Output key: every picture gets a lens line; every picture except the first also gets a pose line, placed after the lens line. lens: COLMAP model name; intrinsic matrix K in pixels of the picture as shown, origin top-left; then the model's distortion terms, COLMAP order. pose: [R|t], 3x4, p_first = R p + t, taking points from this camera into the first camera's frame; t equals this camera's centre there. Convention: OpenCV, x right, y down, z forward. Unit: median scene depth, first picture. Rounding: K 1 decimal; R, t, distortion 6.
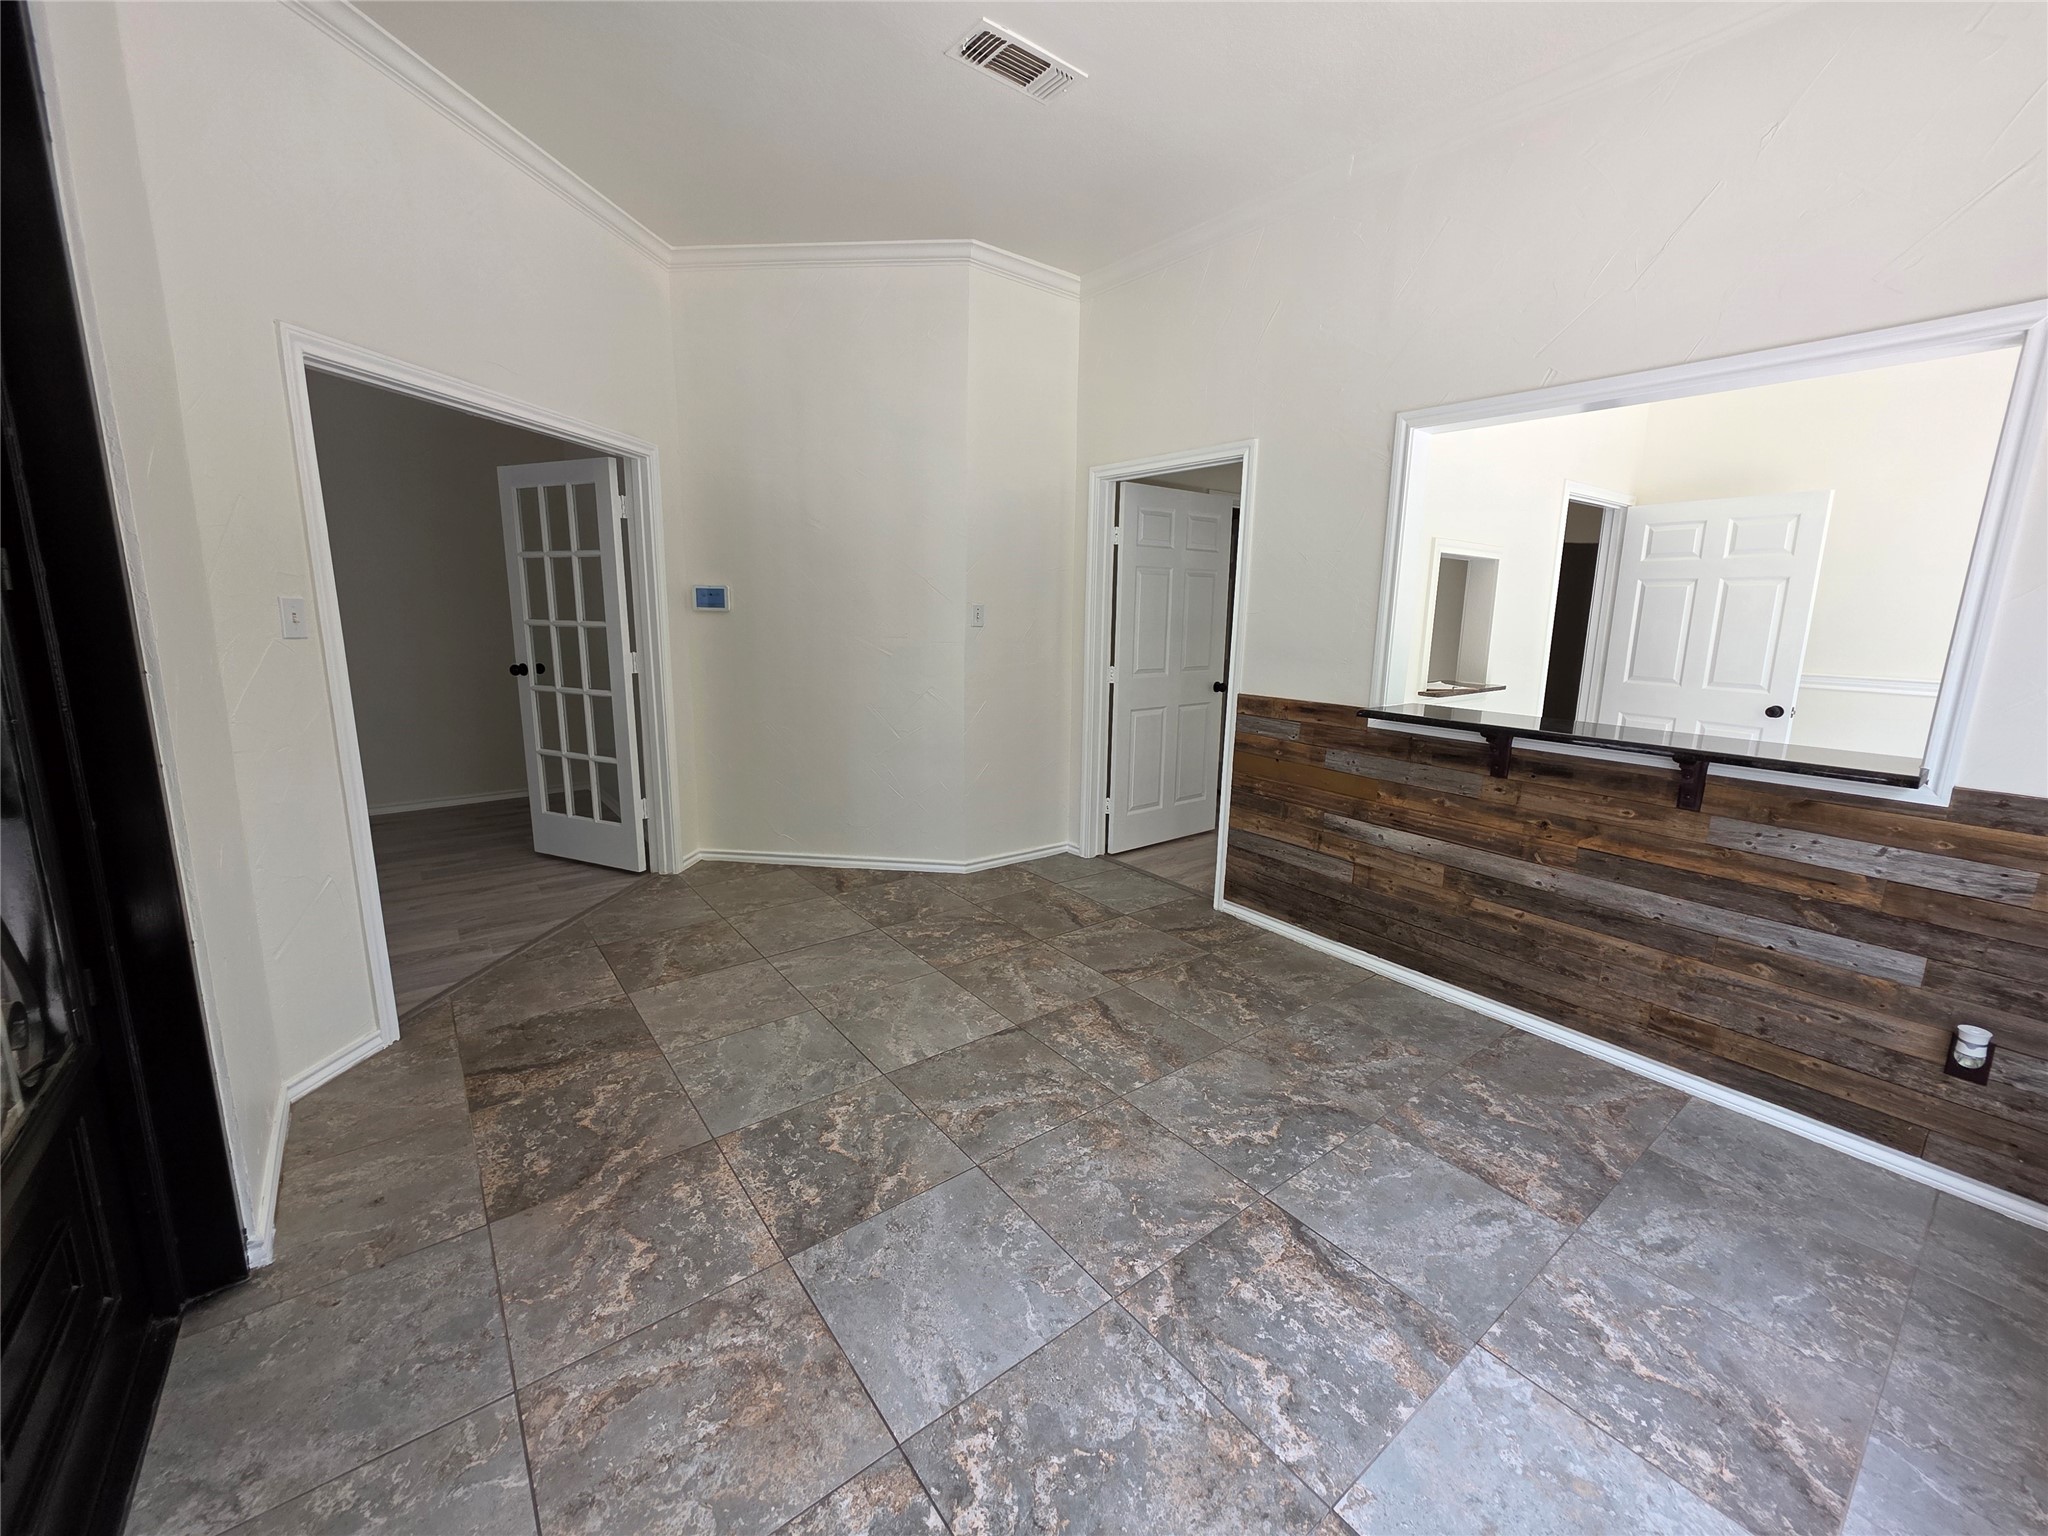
lens RADIAL K [[826.0, 0, 1027.2], [0, 826.0, 763.4], [0, 0, 1]] dist [-0.001815, 0.001052]
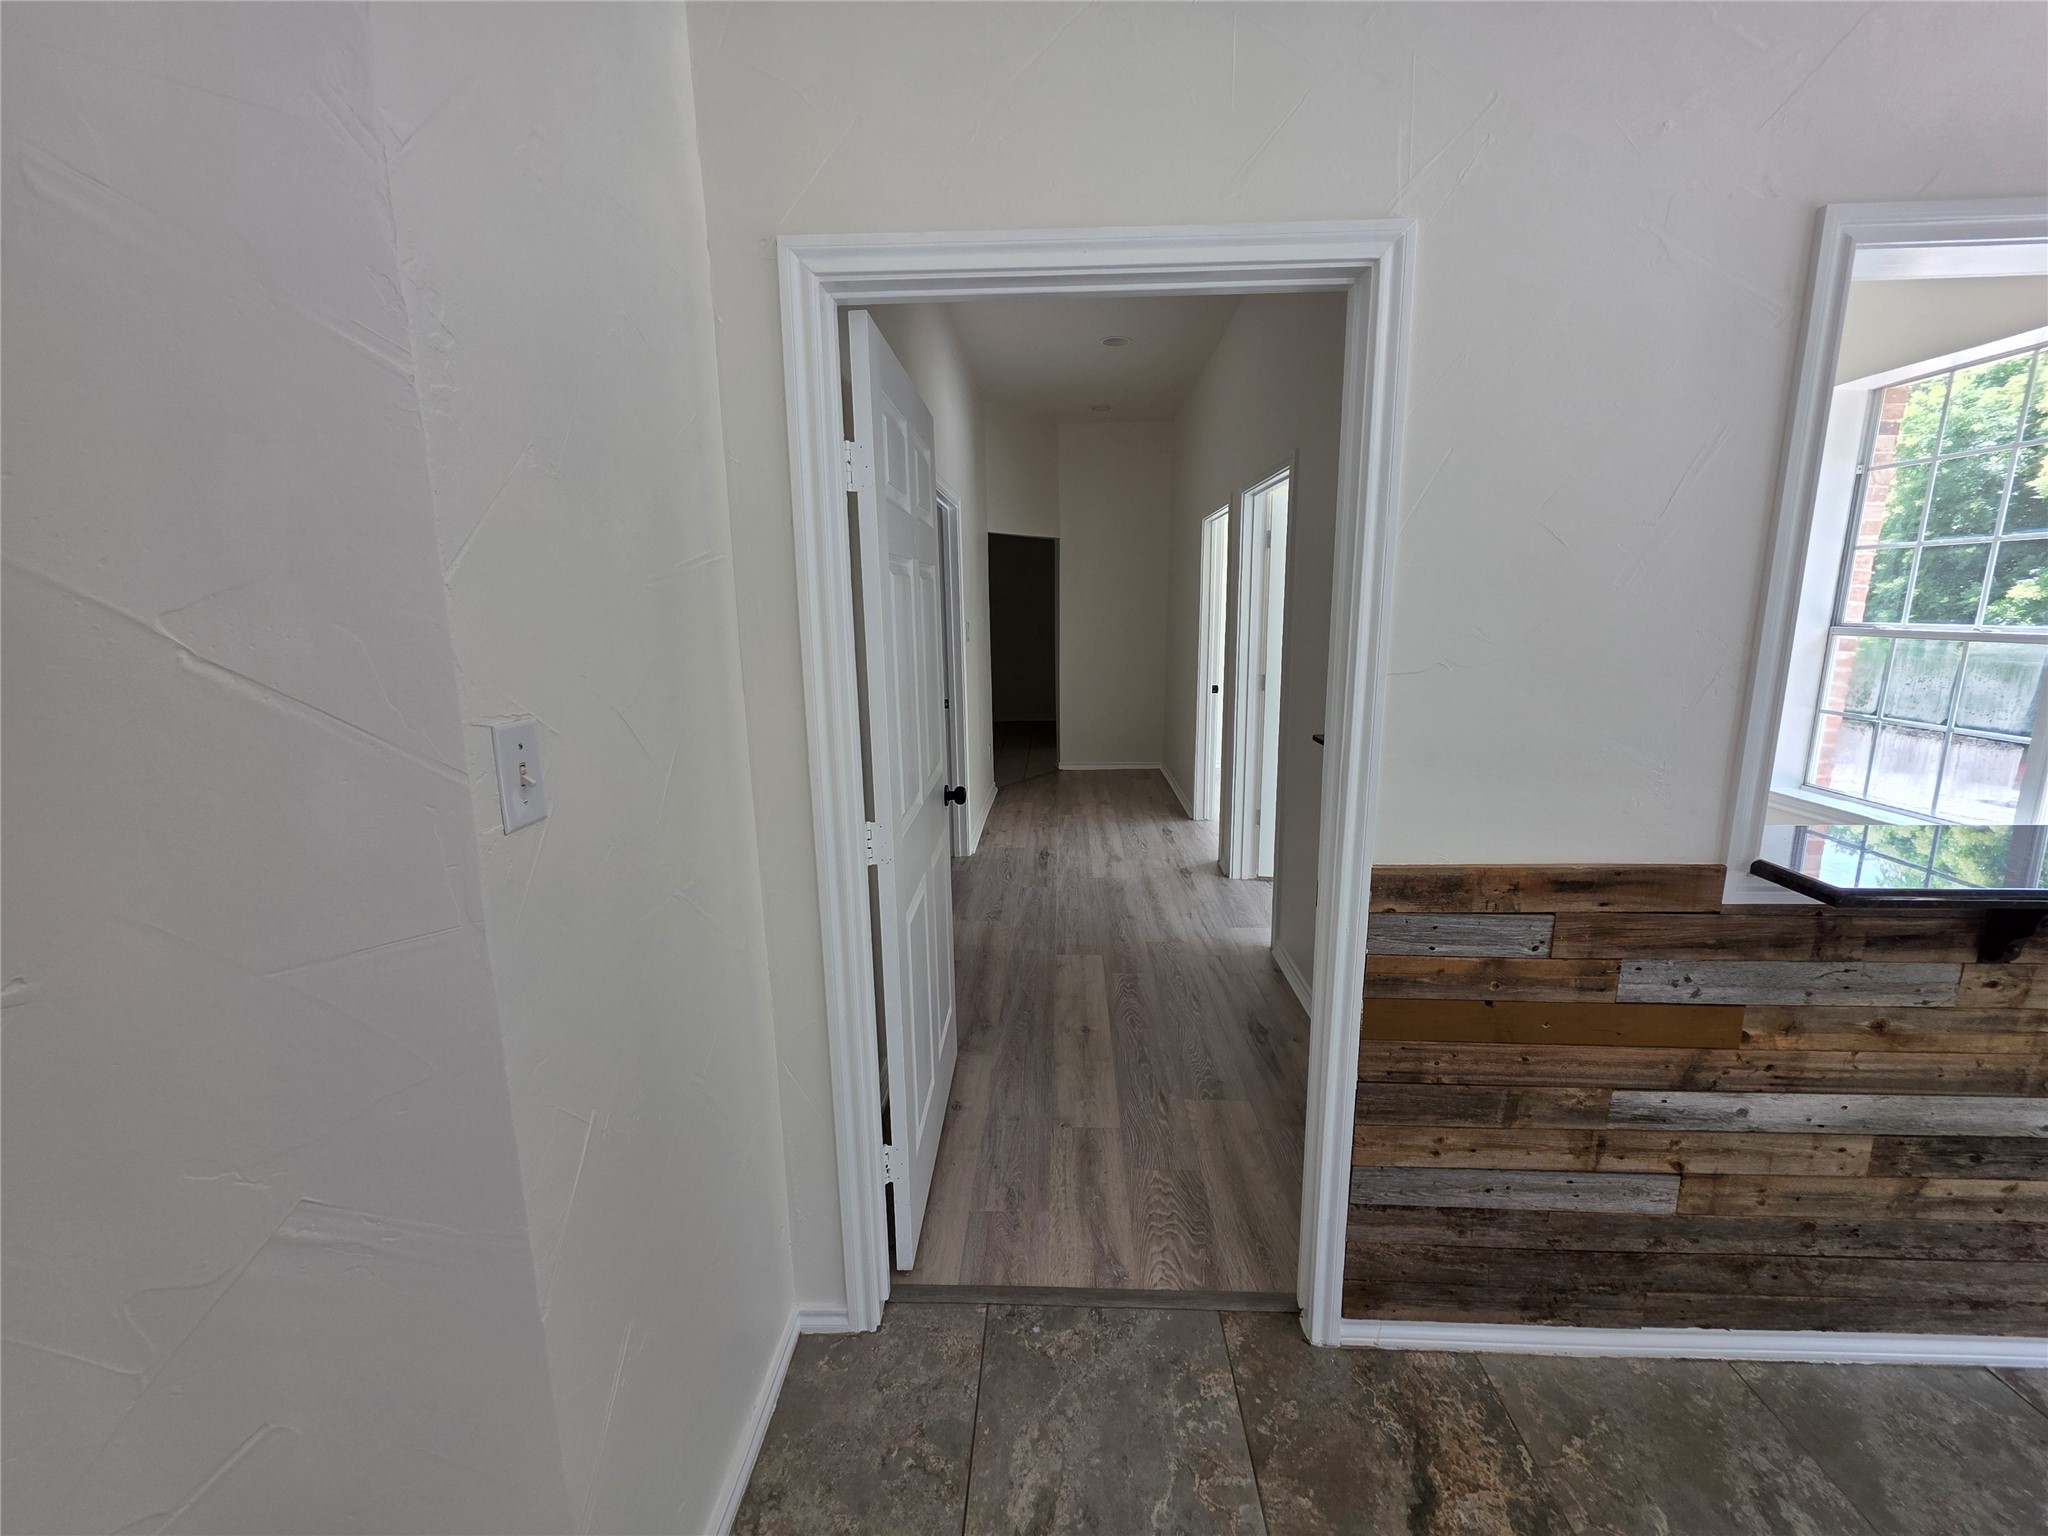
lens RADIAL K [[826.0, 0, 1015.5], [0, 826.0, 747.9], [0, 0, 1]] dist [-0.001815, 0.001052]
pose [[0.641603, -0.168068, 0.748397, -0.167267], [0.170377, 0.982552, 0.074588, -0.219982], [-0.747875, 0.079654, 0.659043, 0.925611]]
